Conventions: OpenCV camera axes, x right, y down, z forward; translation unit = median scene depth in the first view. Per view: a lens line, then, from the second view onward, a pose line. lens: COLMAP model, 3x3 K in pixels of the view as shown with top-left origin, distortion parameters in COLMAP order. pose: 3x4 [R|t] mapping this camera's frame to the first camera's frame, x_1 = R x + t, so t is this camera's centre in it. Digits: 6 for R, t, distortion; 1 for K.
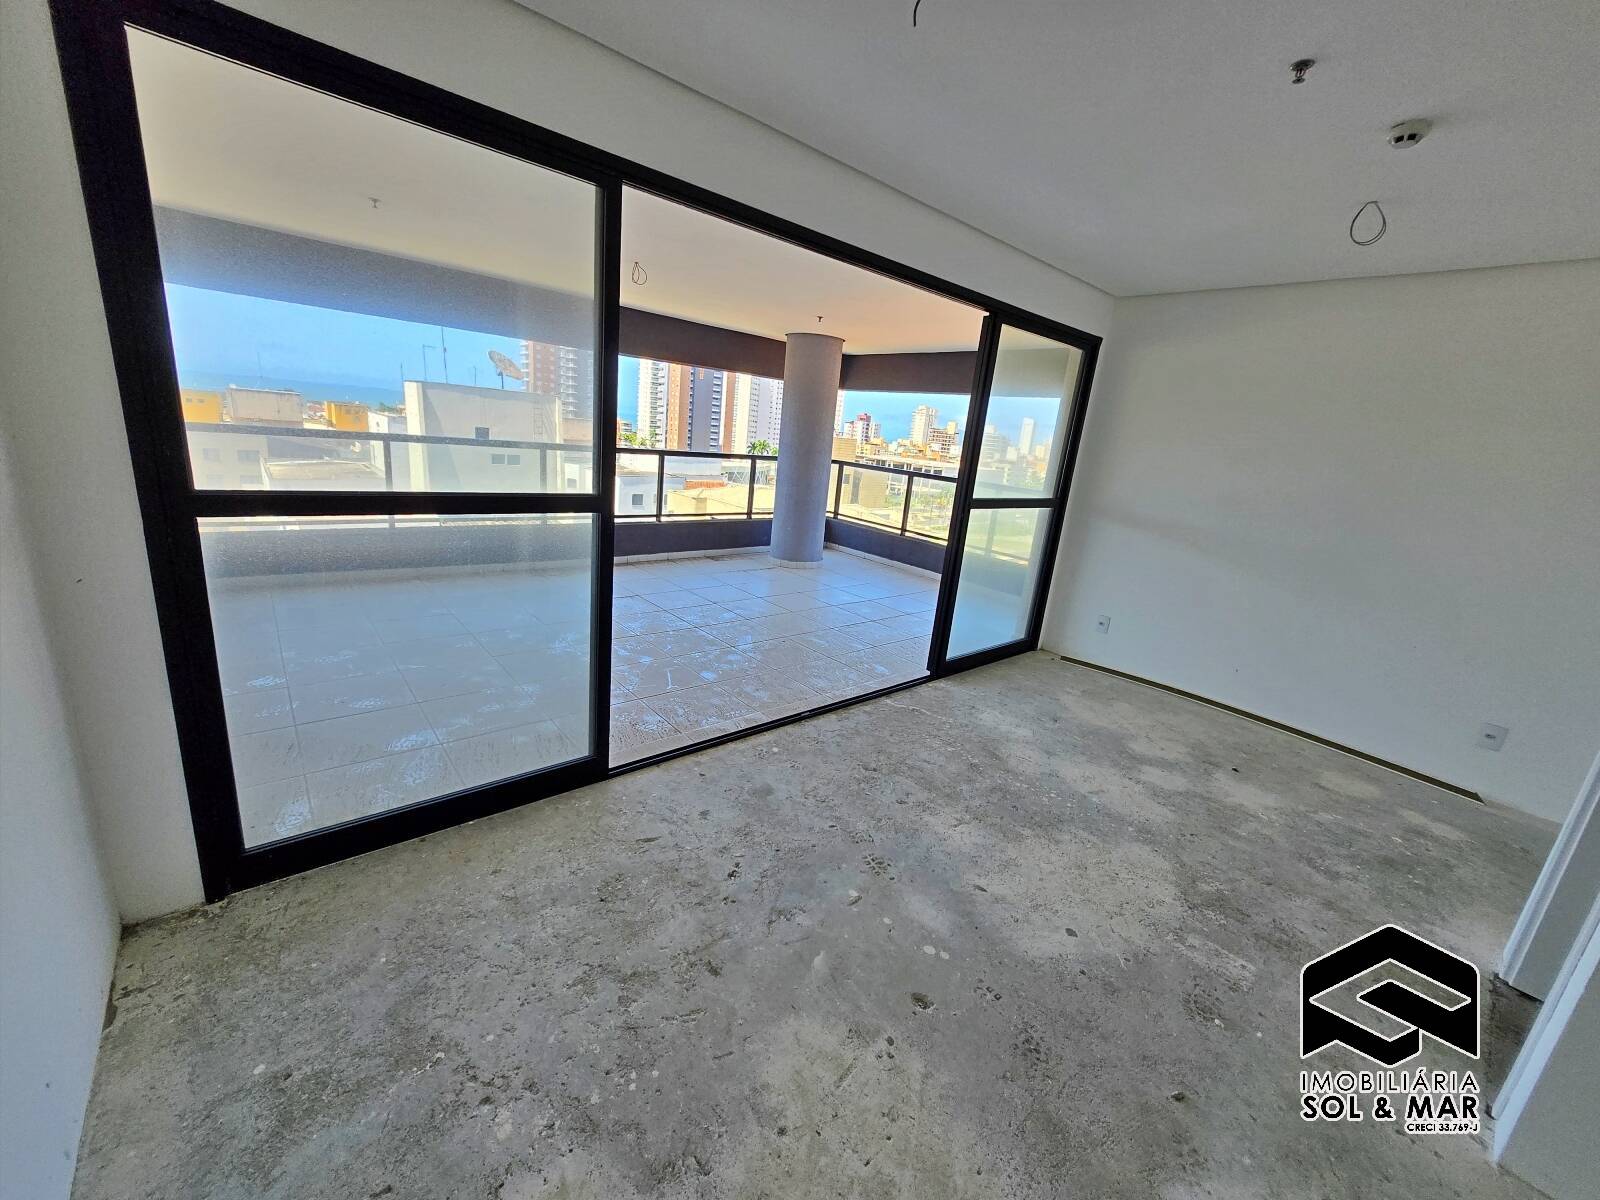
lens RADIAL K [[627.0, 0, 799.9], [0, 627.0, 594.3], [0, 0, 1]] dist [0.004288, -0.002587]
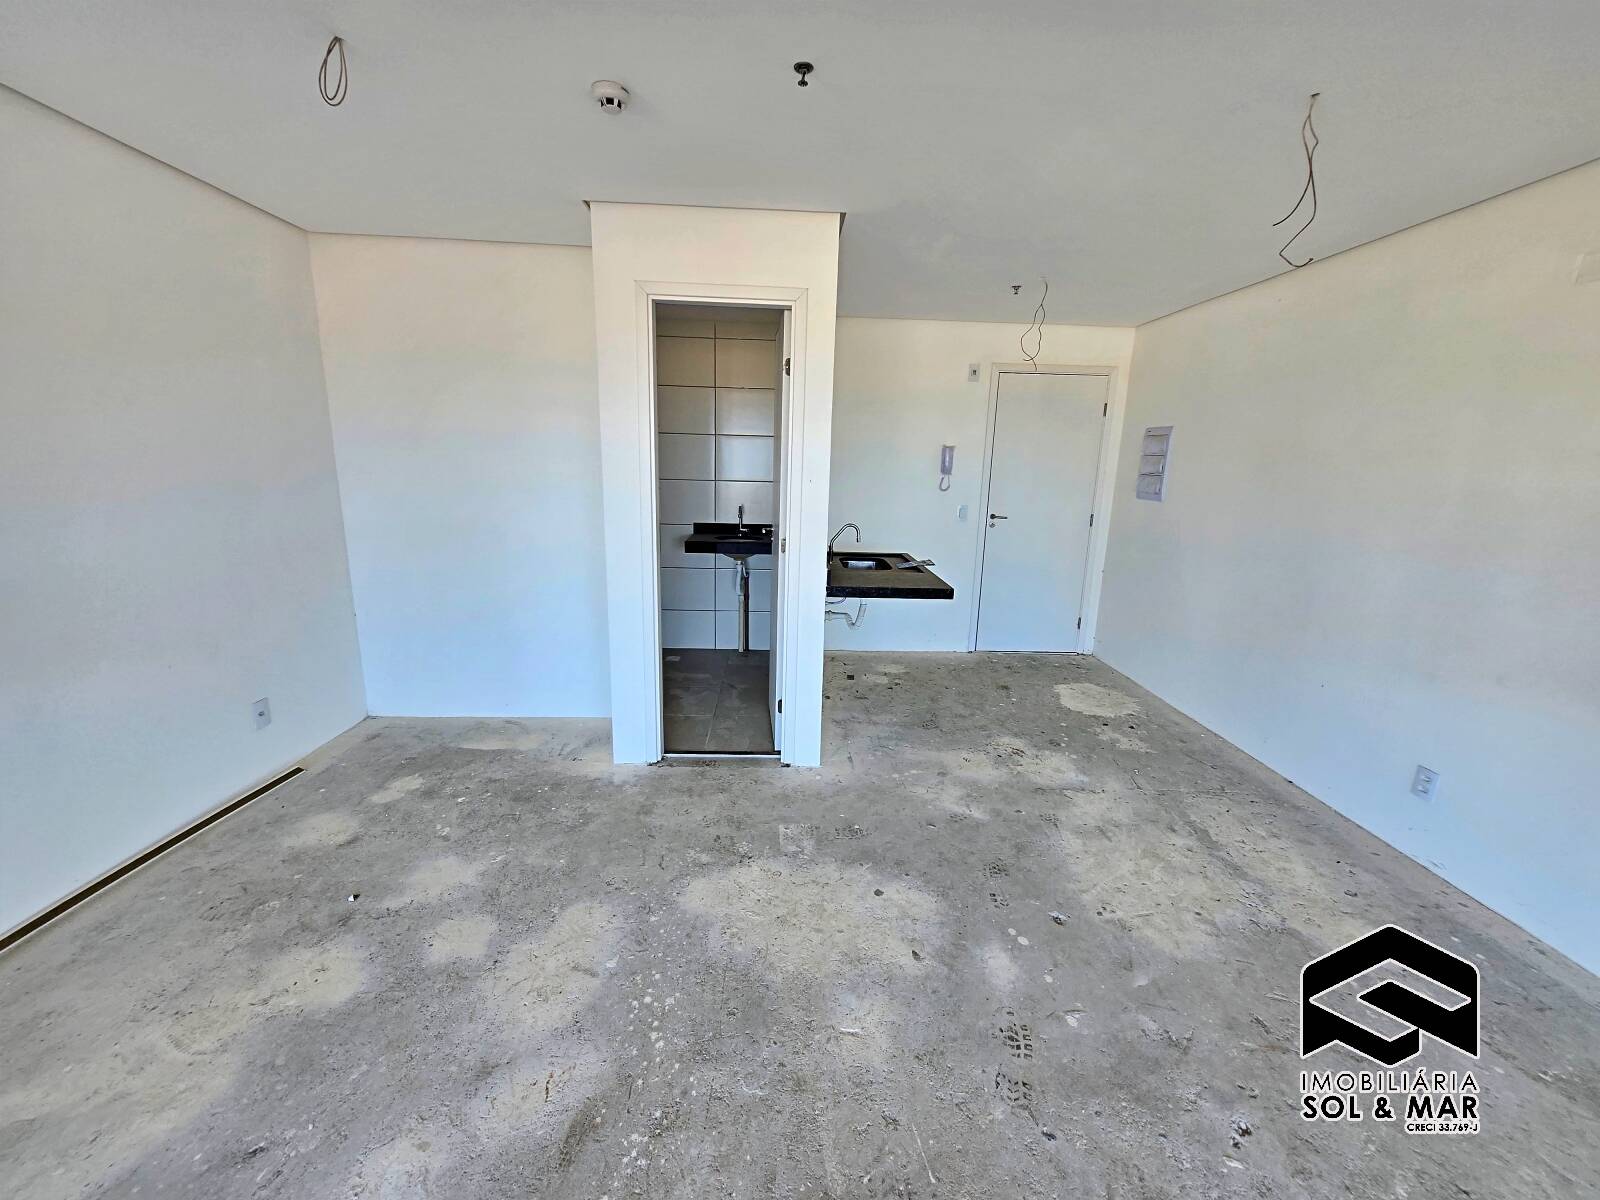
lens RADIAL K [[627.0, 0, 800.5], [0, 627.0, 596.8], [0, 0, 1]] dist [0.004288, -0.002587]
pose [[-0.774448, -0.252308, 0.580148, 0.012478], [0.059480, 0.883928, 0.463824, -0.263794], [-0.629835, 0.393715, -0.669549, 0.933134]]
